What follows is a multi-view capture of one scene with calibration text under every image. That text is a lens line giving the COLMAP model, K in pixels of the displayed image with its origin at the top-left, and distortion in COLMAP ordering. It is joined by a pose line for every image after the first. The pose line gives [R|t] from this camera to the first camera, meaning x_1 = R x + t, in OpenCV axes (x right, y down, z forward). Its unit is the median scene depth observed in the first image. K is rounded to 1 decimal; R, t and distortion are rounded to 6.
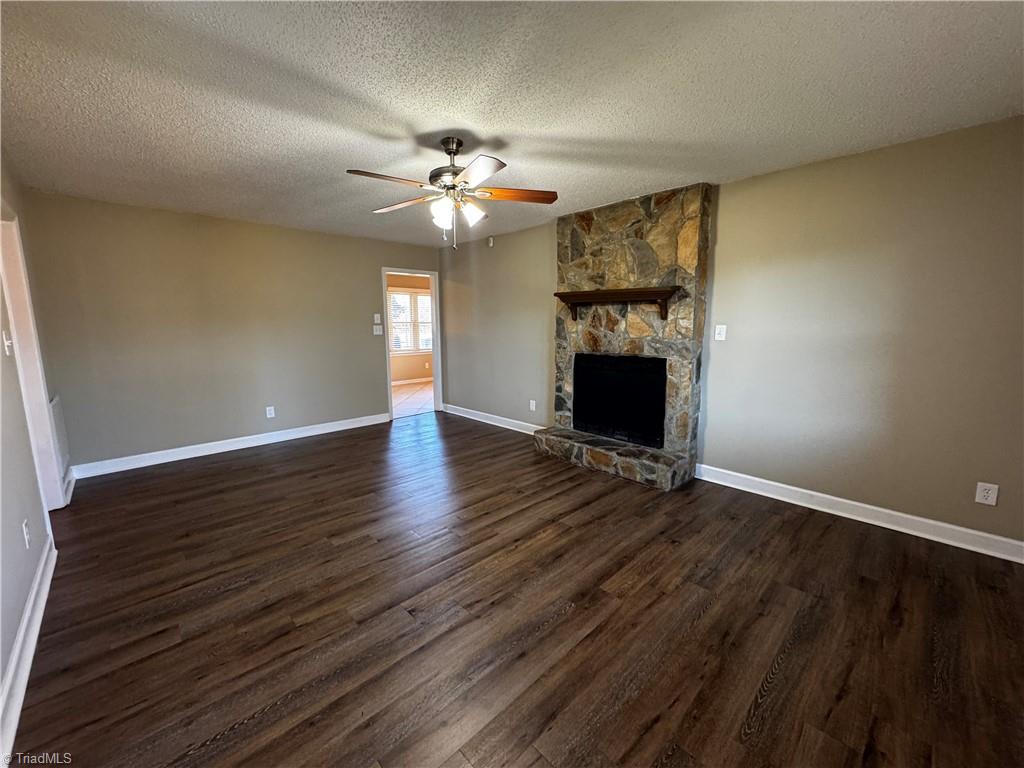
lens RADIAL K [[410.7, 0, 509.8], [0, 410.7, 382.3], [0, 0, 1]] dist [-0.000333, 0.000369]
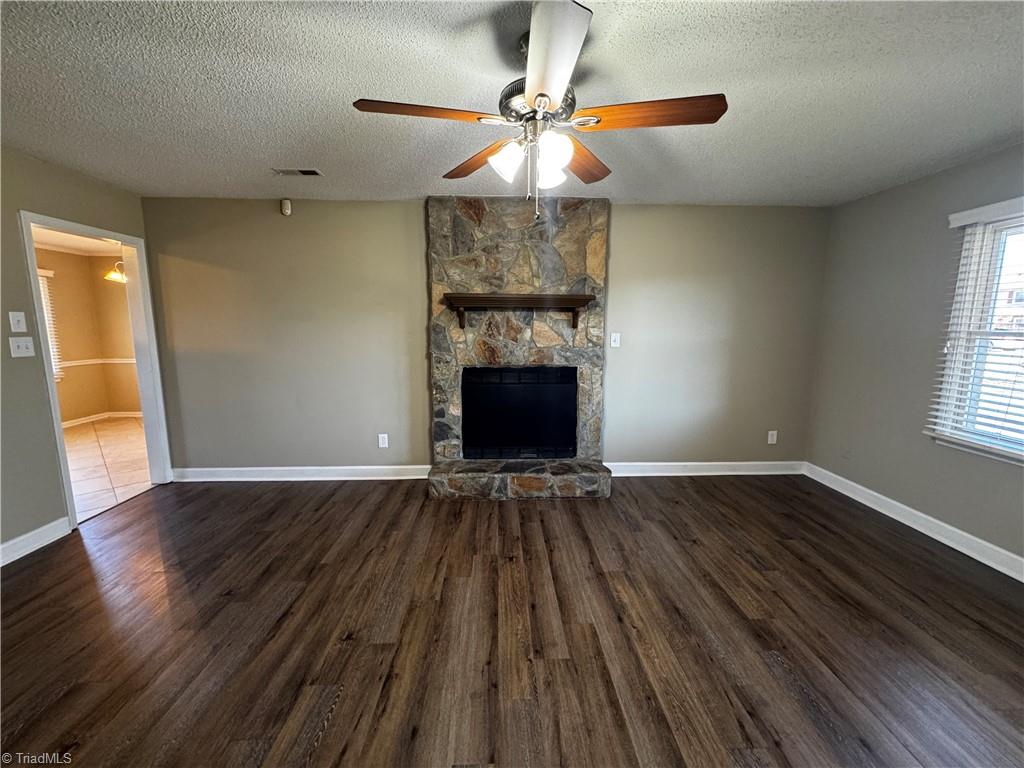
lens RADIAL K [[410.7, 0, 511.6], [0, 410.7, 382.4], [0, 0, 1]] dist [-0.000333, 0.000369]
pose [[0.664008, -0.098597, 0.741196, -0.442887], [0.103705, 0.993831, 0.039299, -0.071966], [-0.740499, 0.050771, 0.670137, 0.425956]]
